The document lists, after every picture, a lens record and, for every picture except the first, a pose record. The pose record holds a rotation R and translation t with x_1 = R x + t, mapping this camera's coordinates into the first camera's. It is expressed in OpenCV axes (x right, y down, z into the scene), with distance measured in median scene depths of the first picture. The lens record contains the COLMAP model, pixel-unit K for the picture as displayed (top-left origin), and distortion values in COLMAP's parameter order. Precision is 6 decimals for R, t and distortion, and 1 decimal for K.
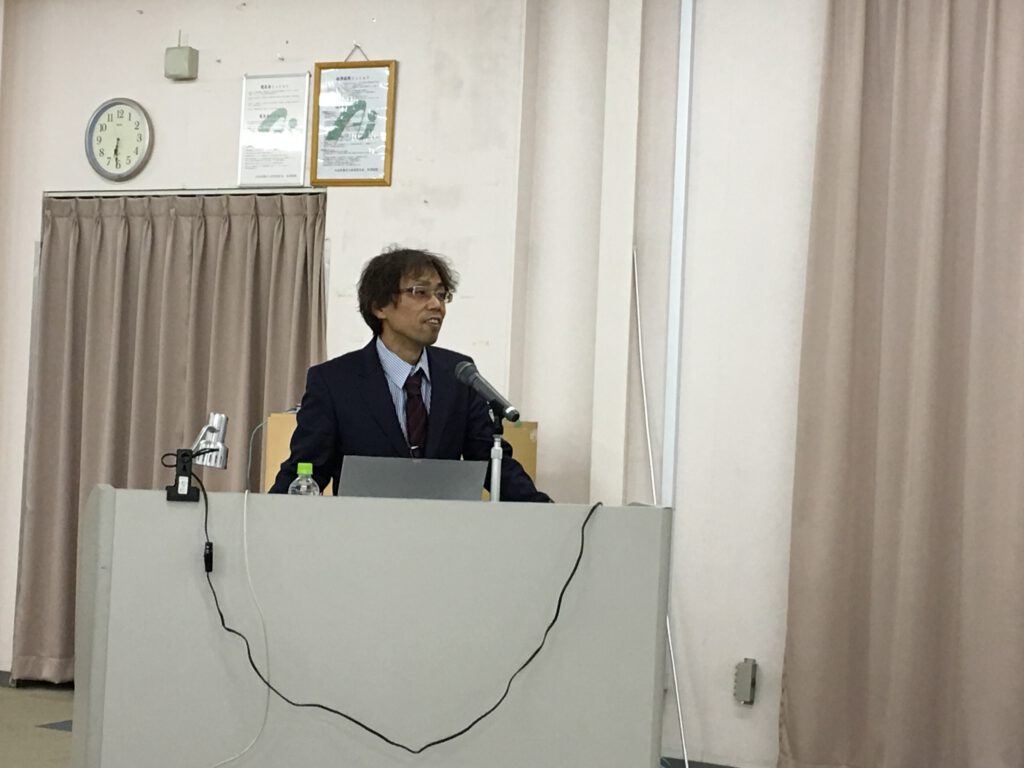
lens RADIAL K [[1973.7, 0, 529.4], [0, 1973.7, 383.9], [0, 0, 1]] dist [-0.005075, 0.194224]
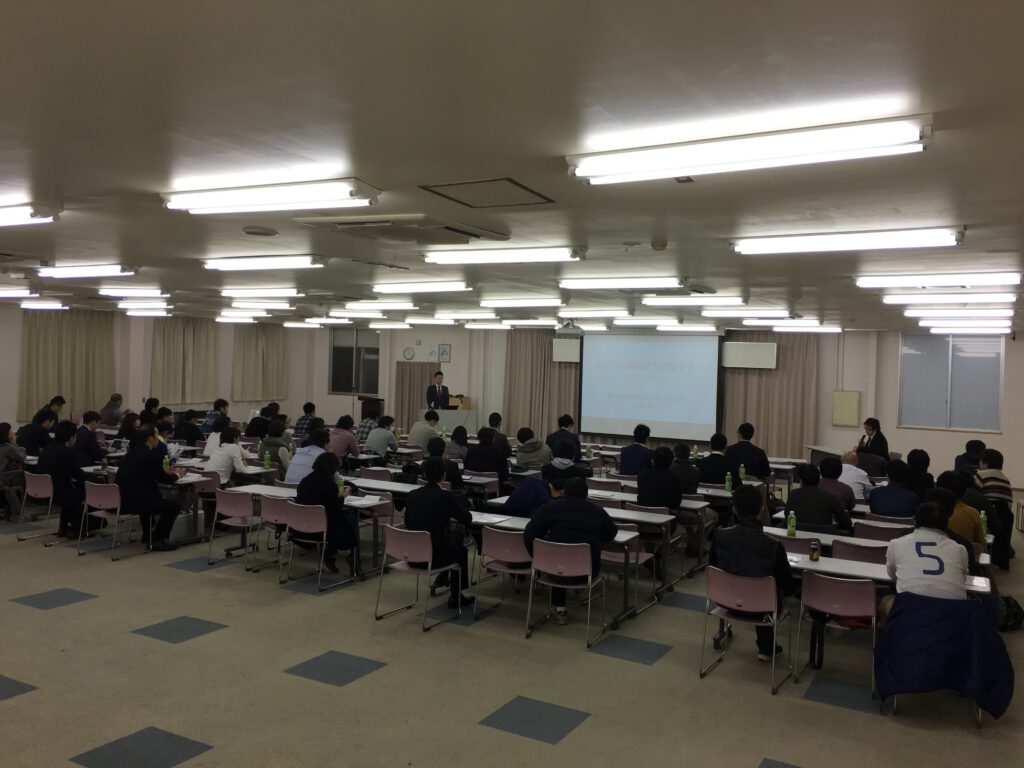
lens RADIAL K [[807.7, 0, 512.0], [0, 807.7, 384.0], [0, 0, 1]] dist [0.036640, 0.000244]
pose [[0.999841, -0.008534, -0.015642, 0.183887], [0.009094, 0.999306, 0.036135, -0.123415], [0.015323, -0.036272, 0.999224, -1.762427]]
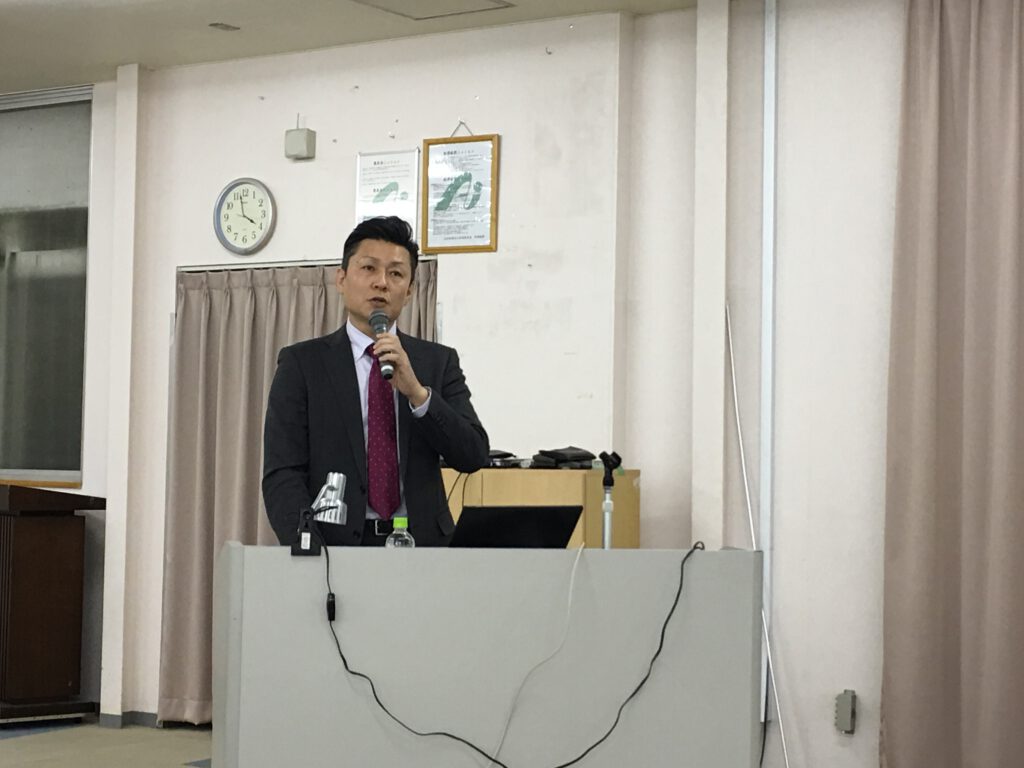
lens RADIAL K [[1894.6, 0, 512.0], [0, 1894.6, 384.0], [0, 0, 1]] dist [0.001445, -0.190327]
pose [[0.997194, -0.028662, -0.069150, 0.006708], [0.027022, 0.999334, -0.024538, -0.003344], [0.069807, 0.022601, 0.997304, -0.019008]]
